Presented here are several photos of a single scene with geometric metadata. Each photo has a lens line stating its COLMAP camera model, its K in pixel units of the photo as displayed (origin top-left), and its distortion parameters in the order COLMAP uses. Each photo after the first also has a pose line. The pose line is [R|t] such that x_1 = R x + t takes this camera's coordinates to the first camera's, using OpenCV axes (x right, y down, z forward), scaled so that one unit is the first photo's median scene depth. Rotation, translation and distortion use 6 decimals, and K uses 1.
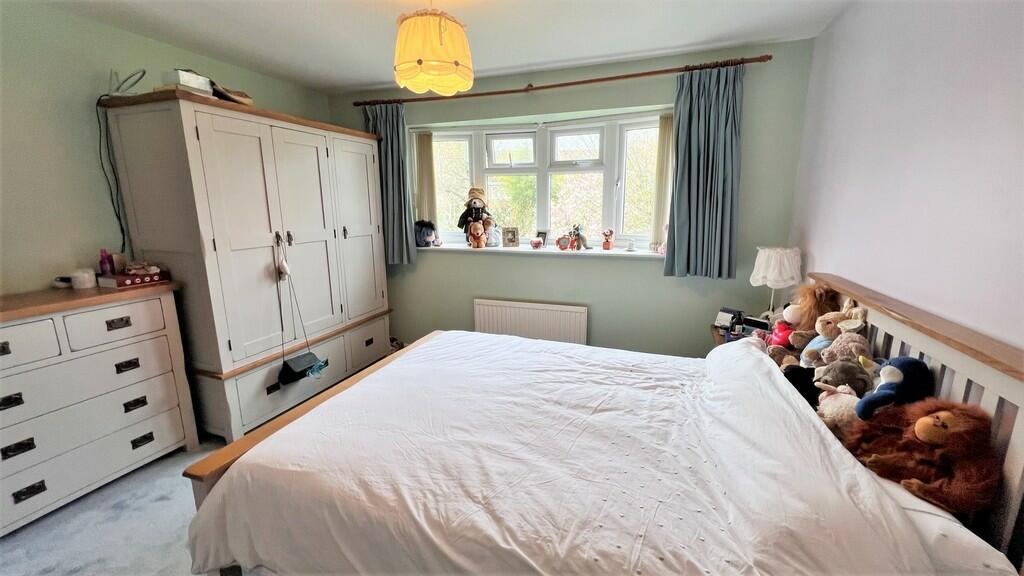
lens RADIAL K [[410.8, 0, 514.4], [0, 410.8, 288.6], [0, 0, 1]] dist [-0.002232, -0.000211]
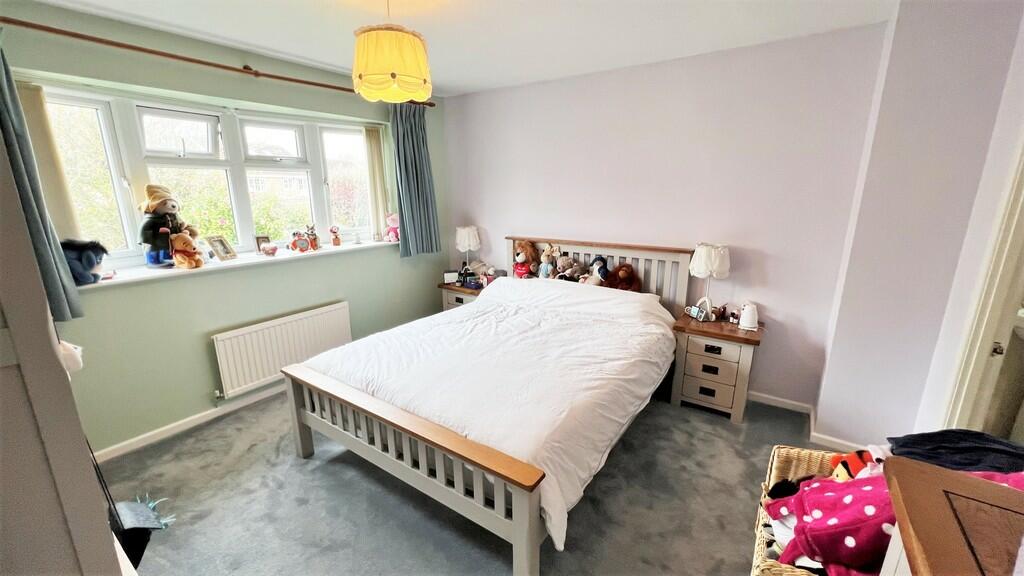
lens RADIAL K [[410.8, 0, 511.8], [0, 410.8, 285.1], [0, 0, 1]] dist [-0.002232, -0.000211]
pose [[0.259610, -0.219254, 0.940495, -0.685268], [0.201004, 0.964825, 0.169442, -0.086734], [-0.944563, 0.145055, 0.294549, 0.281815]]
